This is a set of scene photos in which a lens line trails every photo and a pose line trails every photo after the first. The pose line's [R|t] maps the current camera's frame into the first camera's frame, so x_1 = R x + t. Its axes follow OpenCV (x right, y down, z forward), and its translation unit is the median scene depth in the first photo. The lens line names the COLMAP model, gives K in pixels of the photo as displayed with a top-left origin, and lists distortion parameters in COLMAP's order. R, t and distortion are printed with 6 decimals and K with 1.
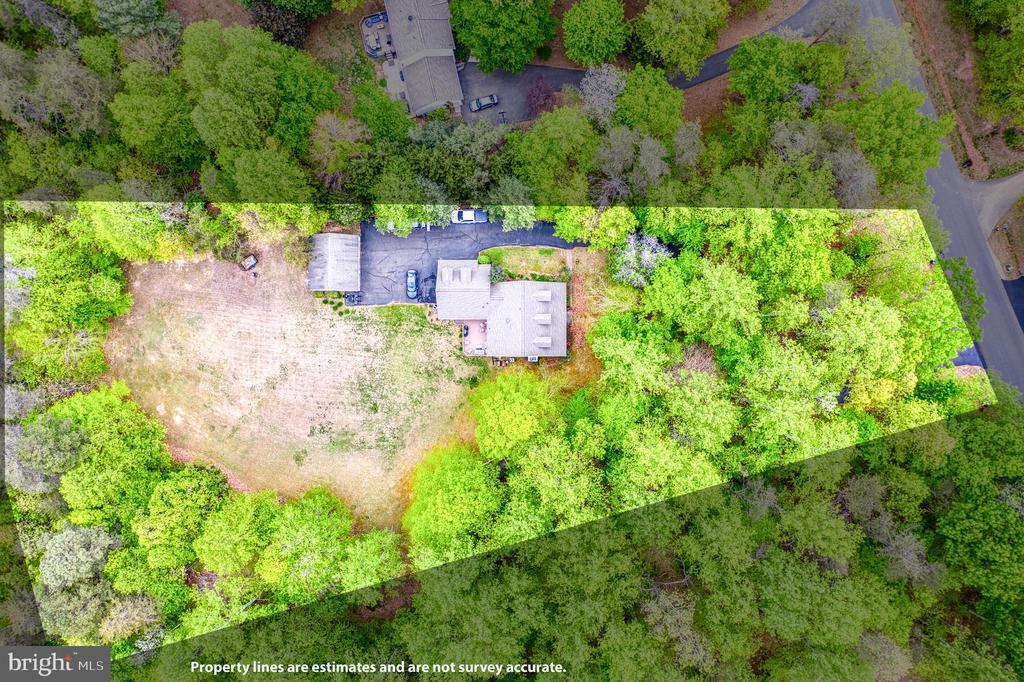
lens RADIAL K [[773.7, 0, 512.0], [0, 773.7, 341.0], [0, 0, 1]] dist [0.013551, 0.057820]
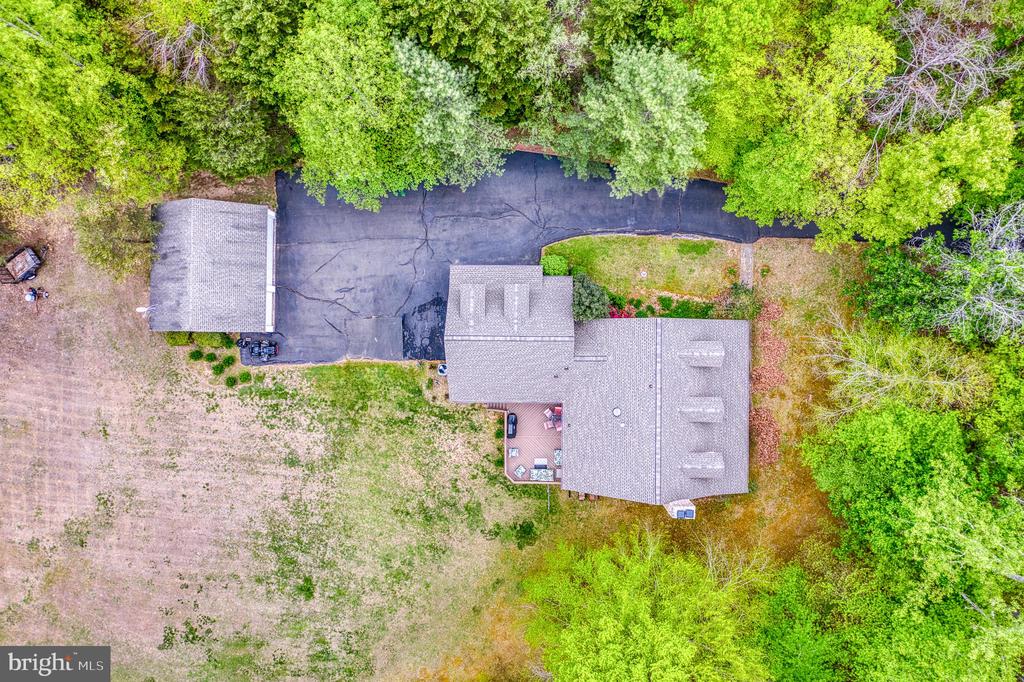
lens RADIAL K [[773.7, 0, 512.0], [0, 773.7, 341.0], [0, 0, 1]] dist [0.013551, 0.057820]
pose [[0.999938, 0.010347, -0.004059, -0.057334], [-0.010317, 0.999920, 0.007276, -0.063747], [0.004134, -0.007234, 0.999965, 0.552034]]
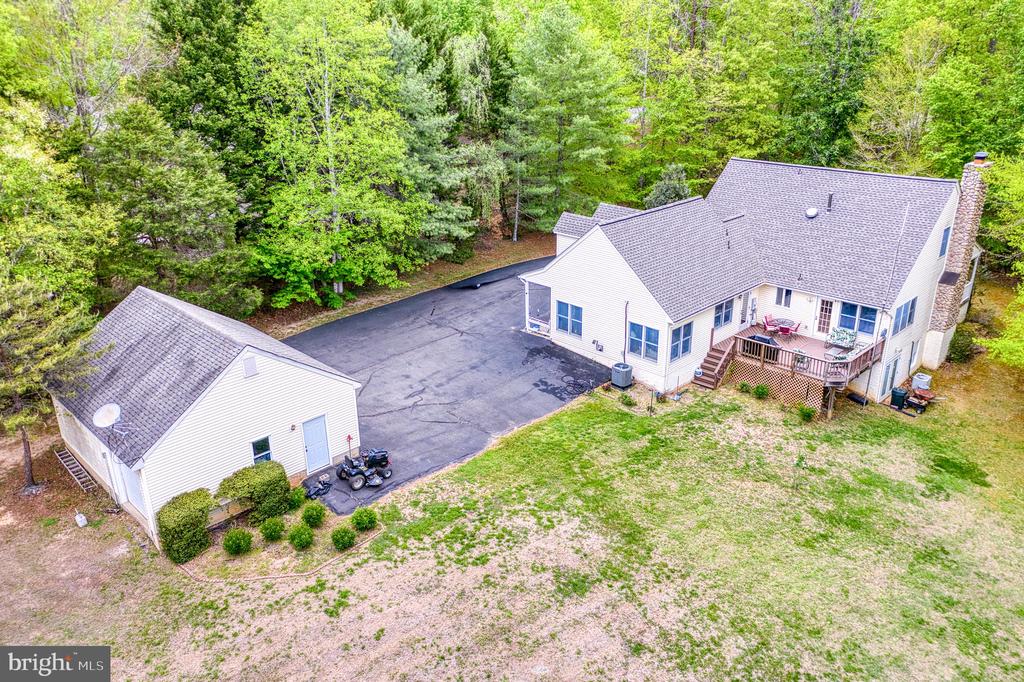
lens RADIAL K [[773.7, 0, 512.0], [0, 773.7, 341.0], [0, 0, 1]] dist [0.013551, 0.057820]
pose [[0.709206, -0.258541, 0.655884, -0.303866], [0.704989, 0.265489, -0.657652, 0.106862], [-0.004100, 0.928801, 0.370555, 0.881068]]
